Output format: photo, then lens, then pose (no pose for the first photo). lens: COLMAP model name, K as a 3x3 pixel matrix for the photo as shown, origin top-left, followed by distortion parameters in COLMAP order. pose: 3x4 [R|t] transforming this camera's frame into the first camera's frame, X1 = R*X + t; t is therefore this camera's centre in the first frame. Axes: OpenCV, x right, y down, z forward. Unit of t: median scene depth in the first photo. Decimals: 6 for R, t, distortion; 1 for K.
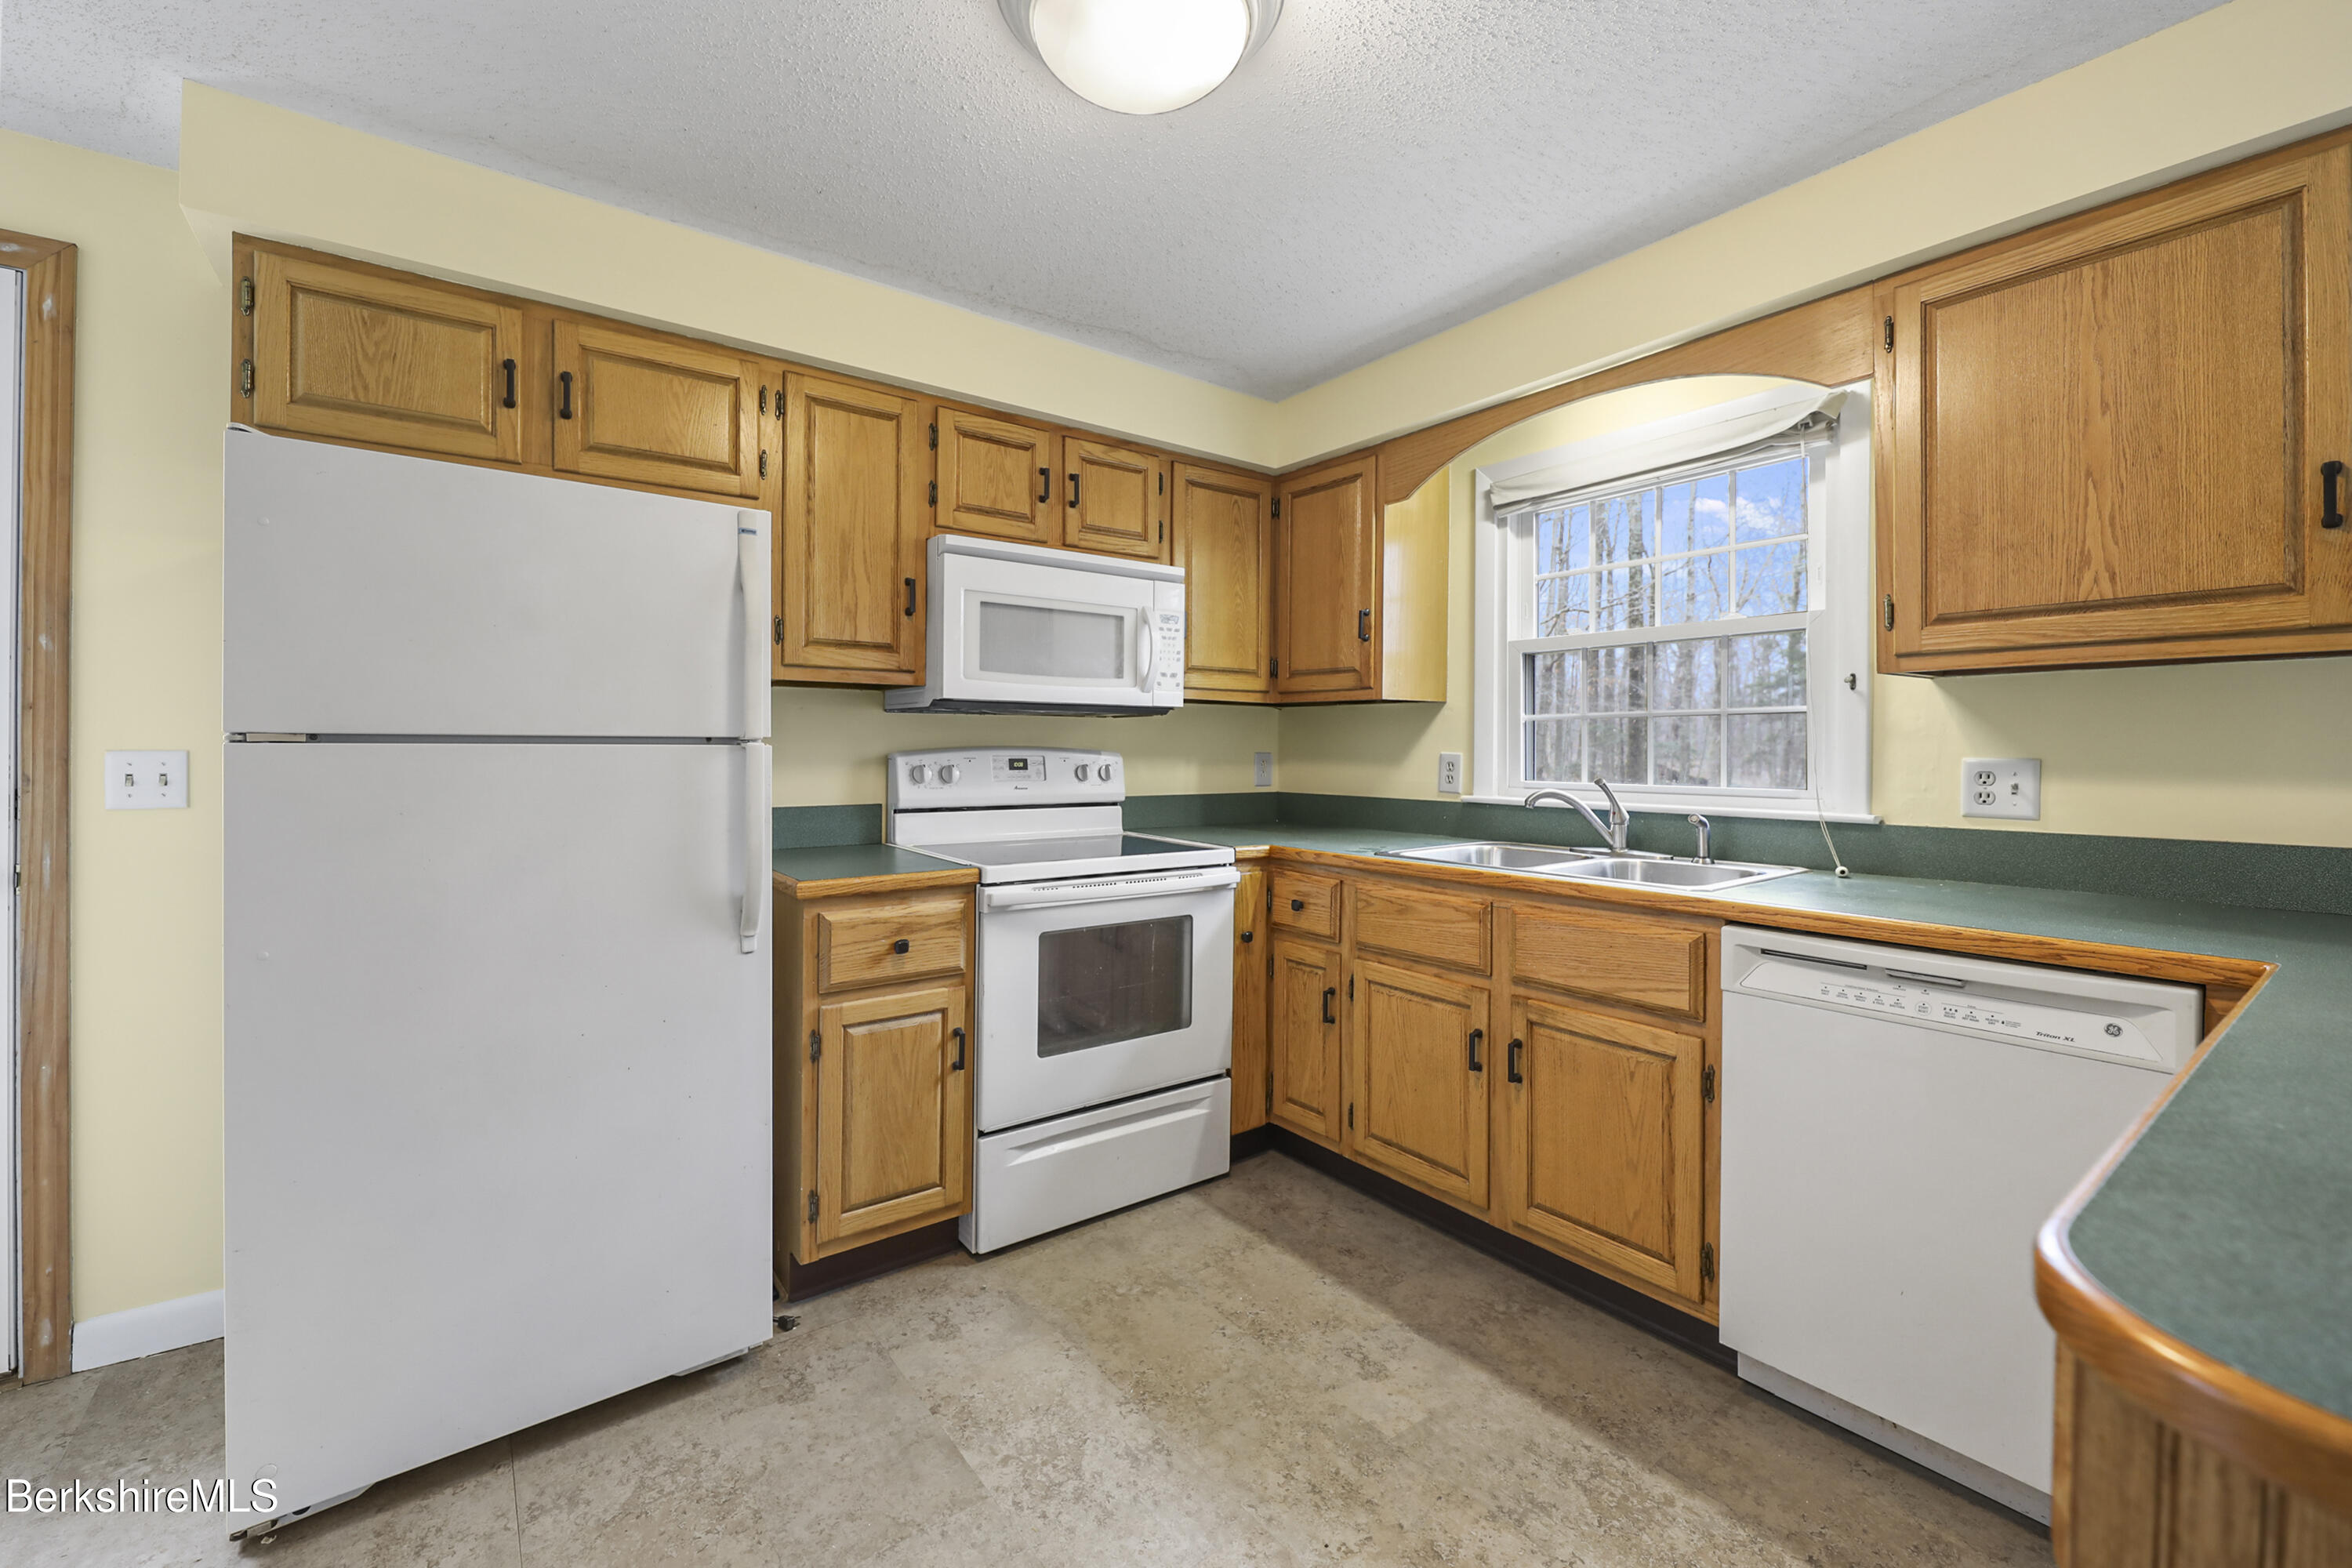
lens RADIAL K [[954.5, 0, 1162.0], [0, 954.5, 752.8], [0, 0, 1]] dist [0.000107, -0.003168]
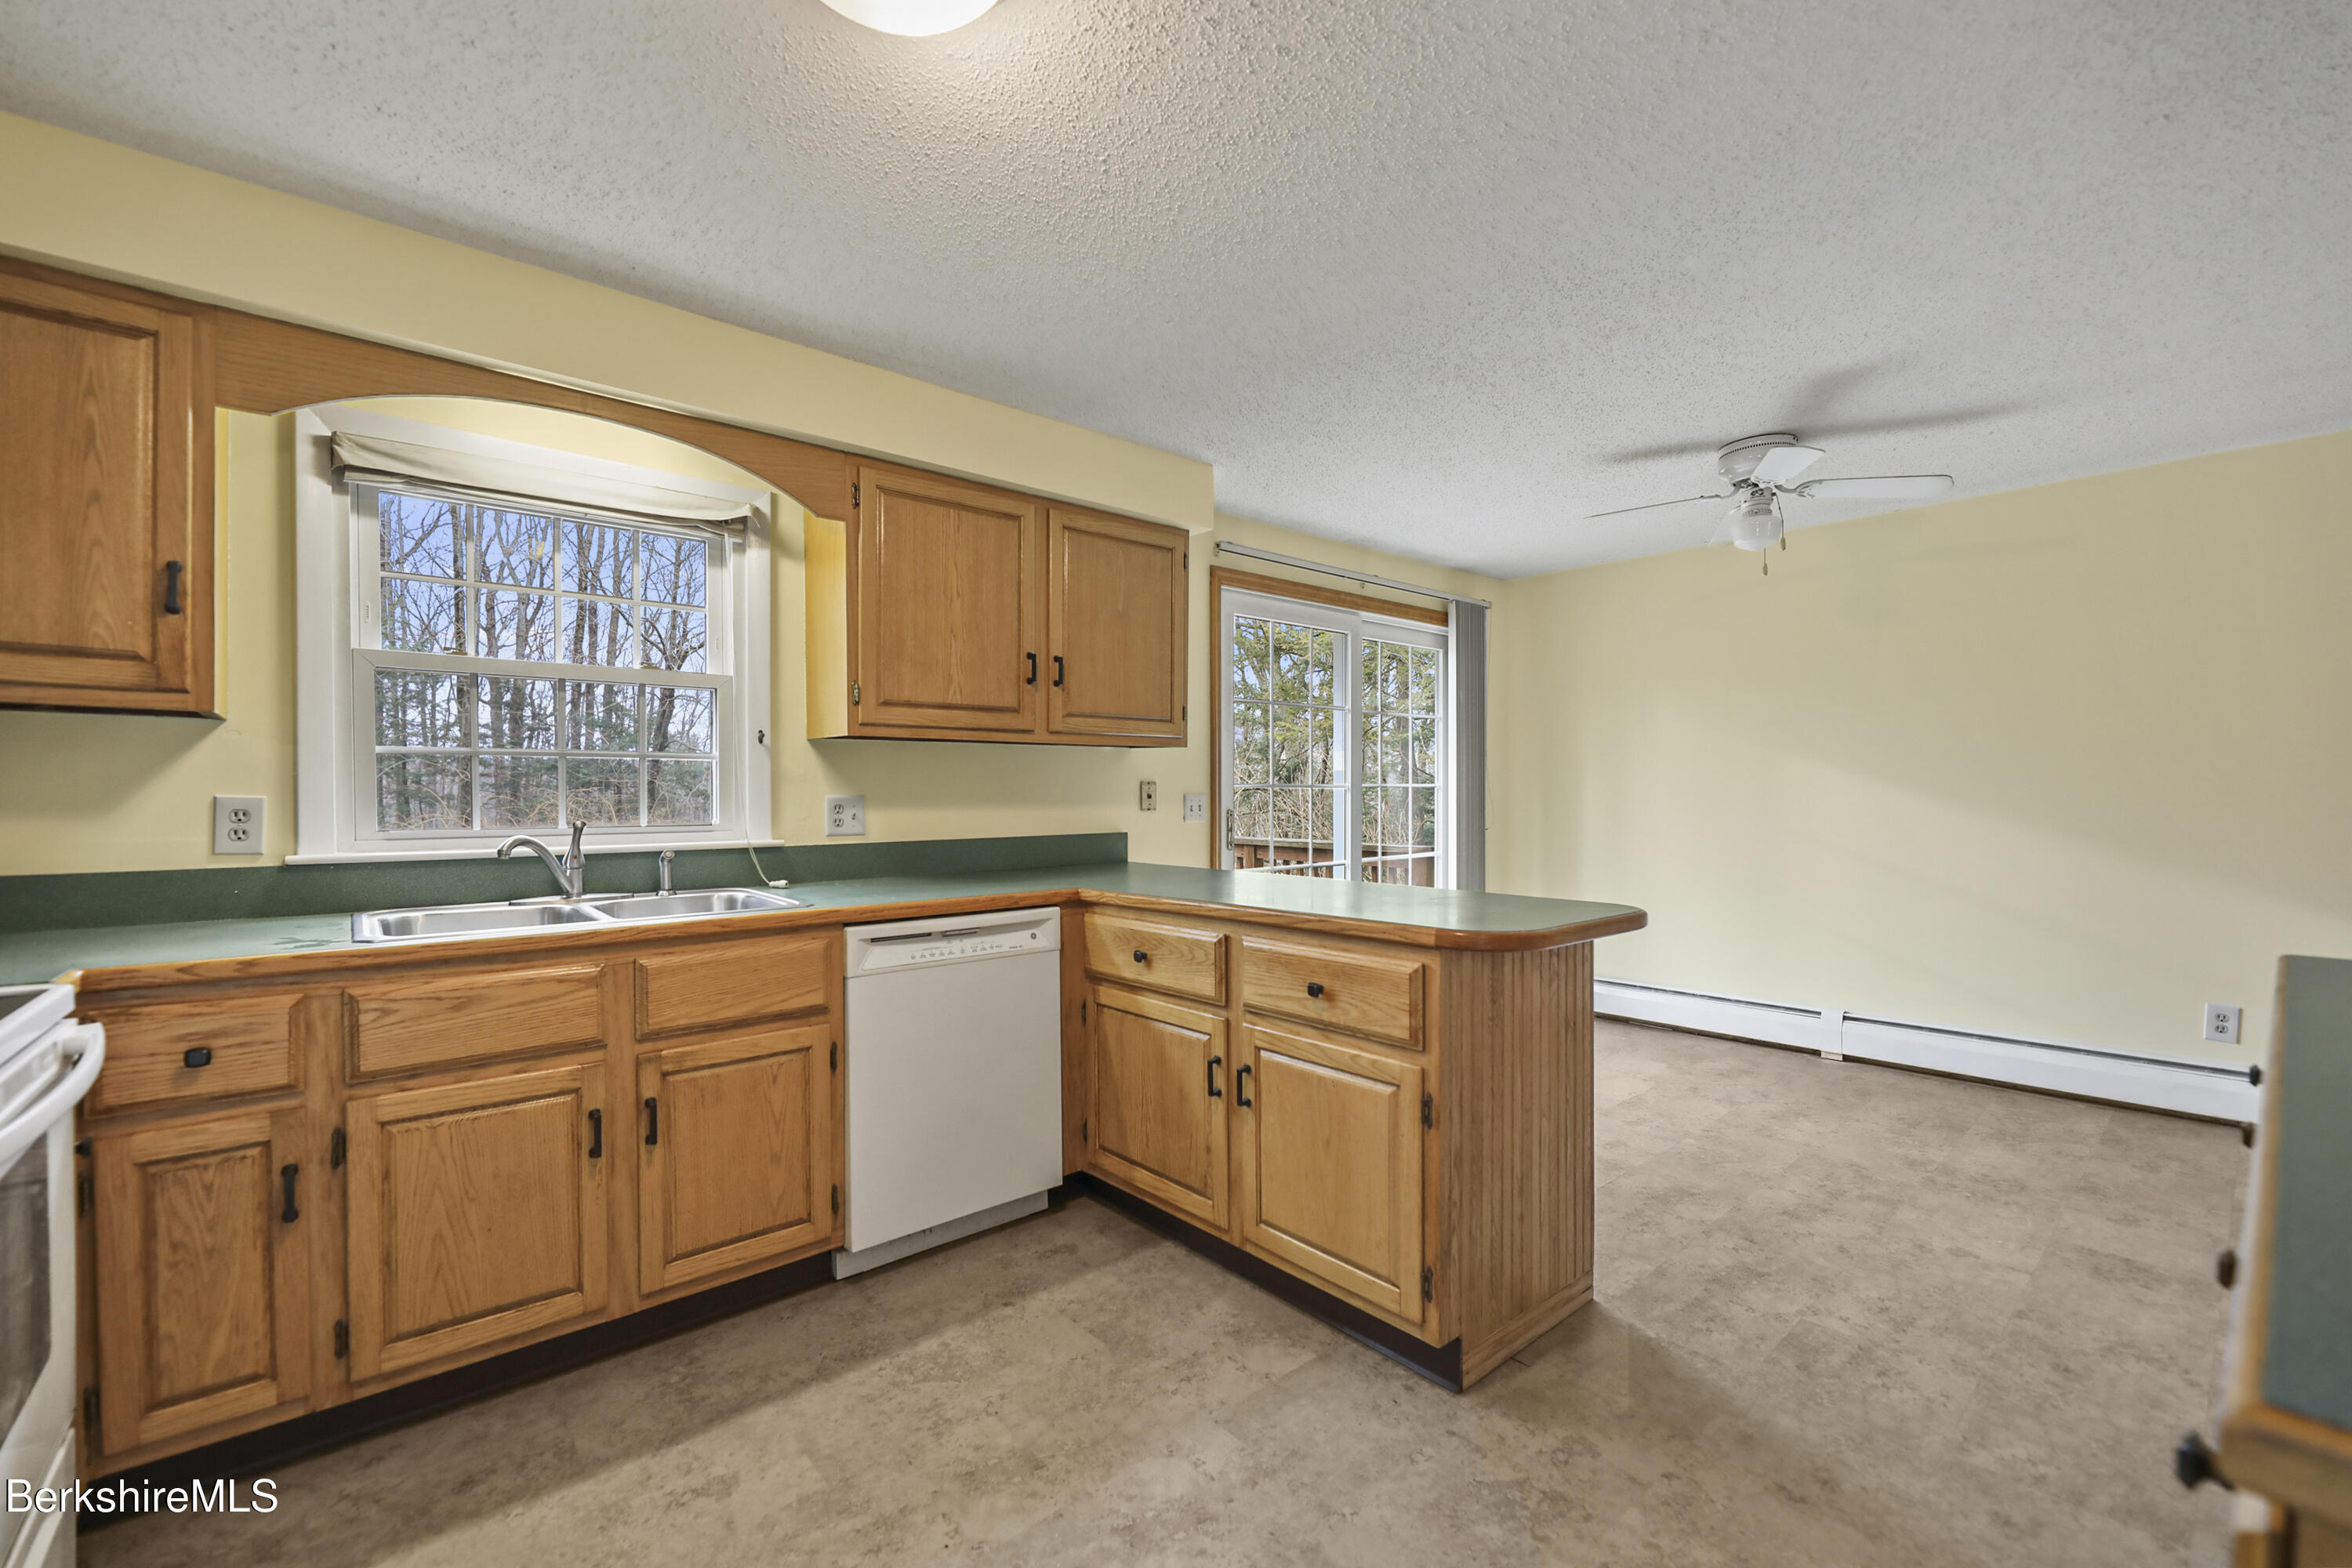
lens RADIAL K [[954.5, 0, 1156.9], [0, 954.5, 805.7], [0, 0, 1]] dist [0.000107, -0.003168]
pose [[-0.067070, -0.016743, 0.997608, -0.548825], [0.005467, 0.999838, 0.017148, -0.001307], [-0.997733, 0.006604, -0.066968, 0.519860]]
